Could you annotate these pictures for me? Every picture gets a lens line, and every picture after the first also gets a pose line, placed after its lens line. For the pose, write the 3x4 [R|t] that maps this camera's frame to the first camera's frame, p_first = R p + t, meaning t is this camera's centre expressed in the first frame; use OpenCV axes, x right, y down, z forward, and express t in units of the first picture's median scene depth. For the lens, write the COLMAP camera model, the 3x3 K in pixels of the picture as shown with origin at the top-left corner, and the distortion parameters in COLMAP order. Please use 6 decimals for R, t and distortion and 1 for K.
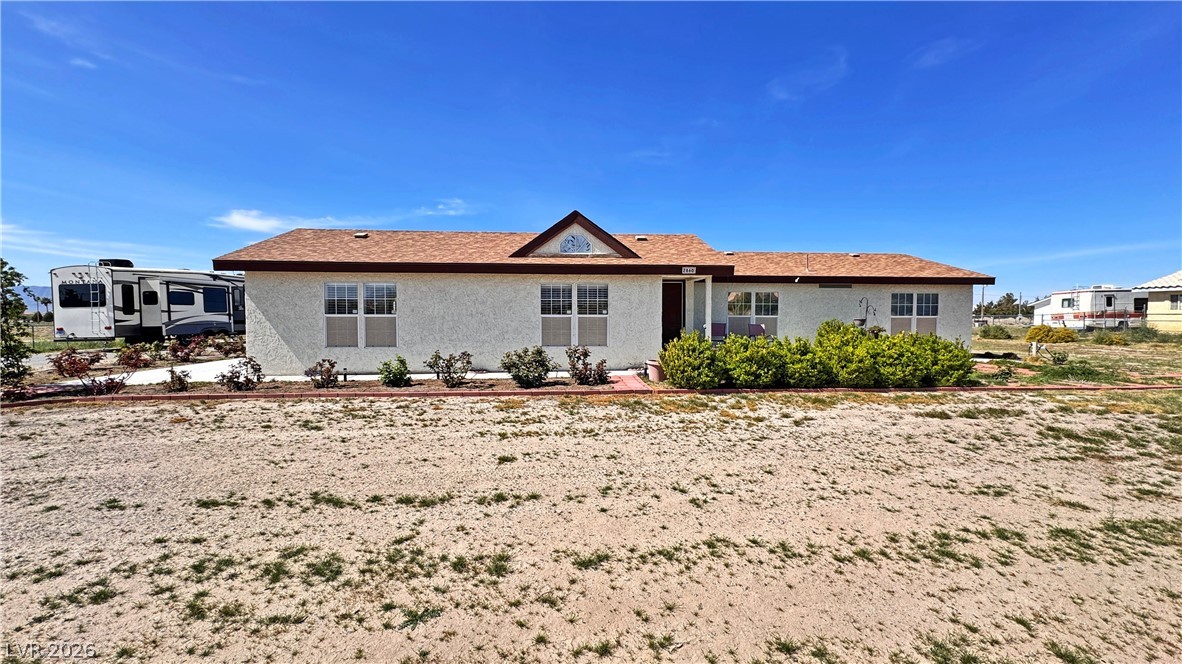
lens RADIAL K [[502.9, 0, 587.6], [0, 502.9, 343.3], [0, 0, 1]] dist [0.000581, 0.000191]
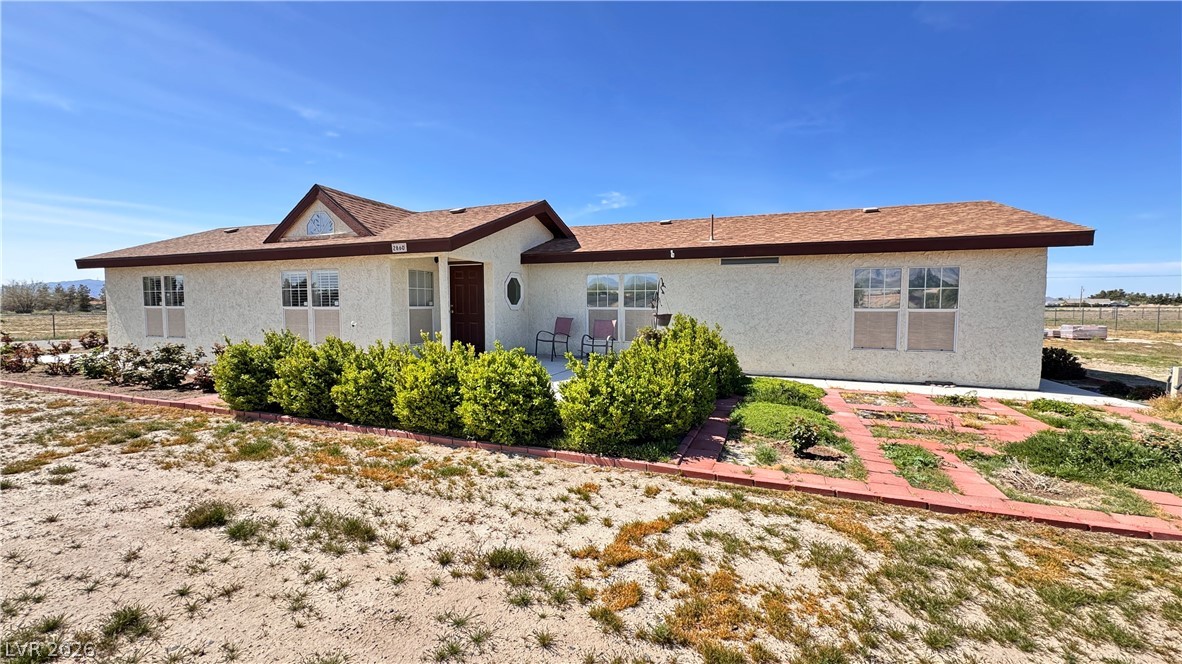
lens RADIAL K [[473.4, 0, 588.4], [0, 473.4, 331.2], [0, 0, 1]] dist [-0.002409, 0.000416]
pose [[0.894154, 0.026565, -0.446971, 0.744008], [-0.024012, 0.999647, 0.011377, -0.035213], [0.447116, 0.000559, 0.894476, 0.484619]]
